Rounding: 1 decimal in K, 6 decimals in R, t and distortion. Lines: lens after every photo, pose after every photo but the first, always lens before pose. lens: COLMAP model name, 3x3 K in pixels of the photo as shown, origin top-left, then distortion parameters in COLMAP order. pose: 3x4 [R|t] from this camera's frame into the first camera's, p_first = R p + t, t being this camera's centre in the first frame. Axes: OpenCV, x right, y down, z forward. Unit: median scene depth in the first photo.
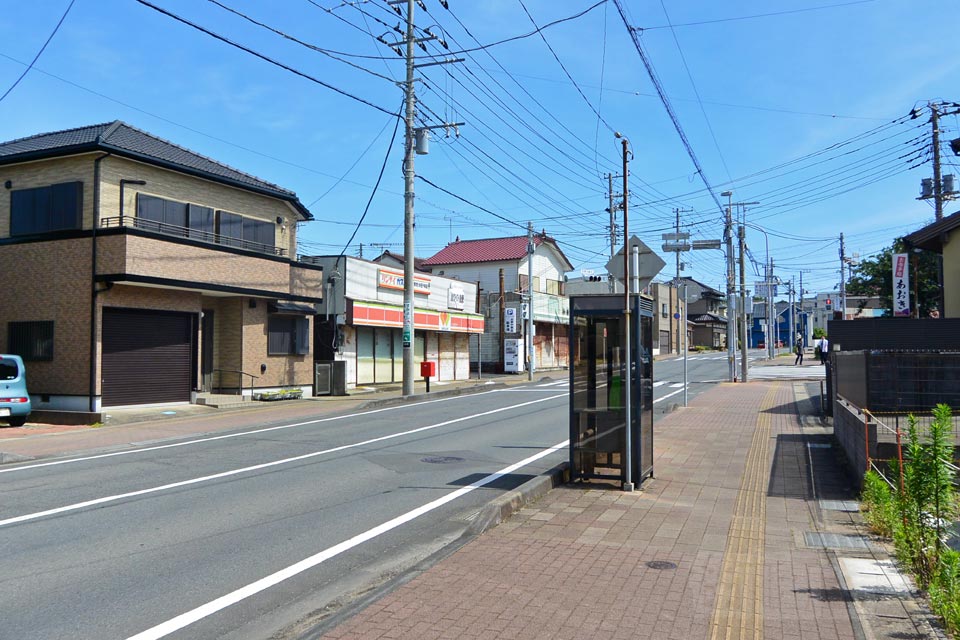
lens RADIAL K [[720.5, 0, 480.0], [0, 720.5, 320.0], [0, 0, 1]] dist [0.007710, 0.001636]
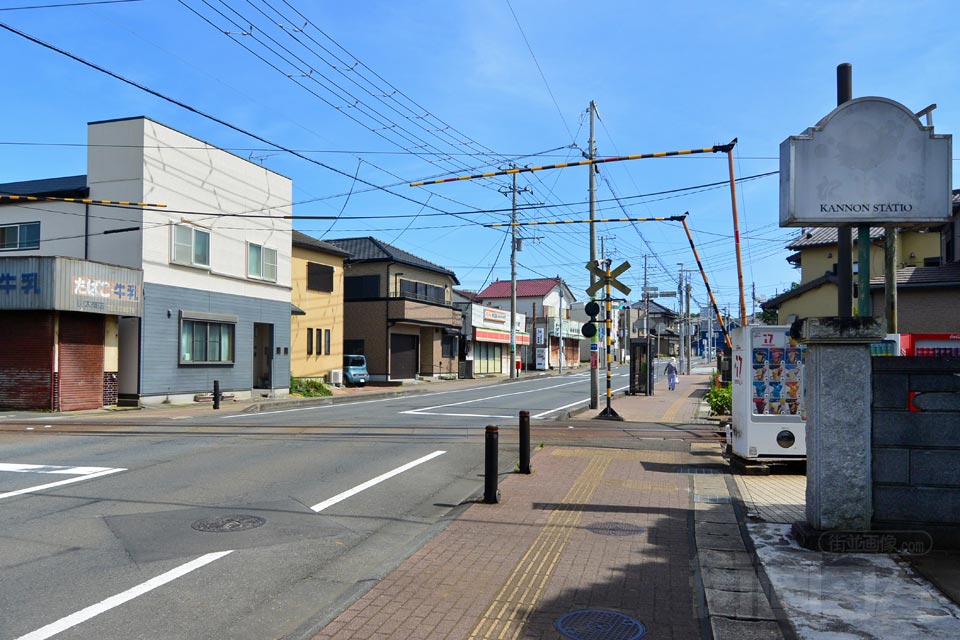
lens RADIAL K [[703.0, 0, 450.5], [0, 703.0, 340.3], [0, 0, 1]] dist [0.001735, 0.000450]
pose [[0.999864, 0.009605, 0.013379, -0.272328], [-0.009869, 0.999755, 0.019813, -0.029951], [-0.013185, -0.019942, 0.999714, -0.811133]]
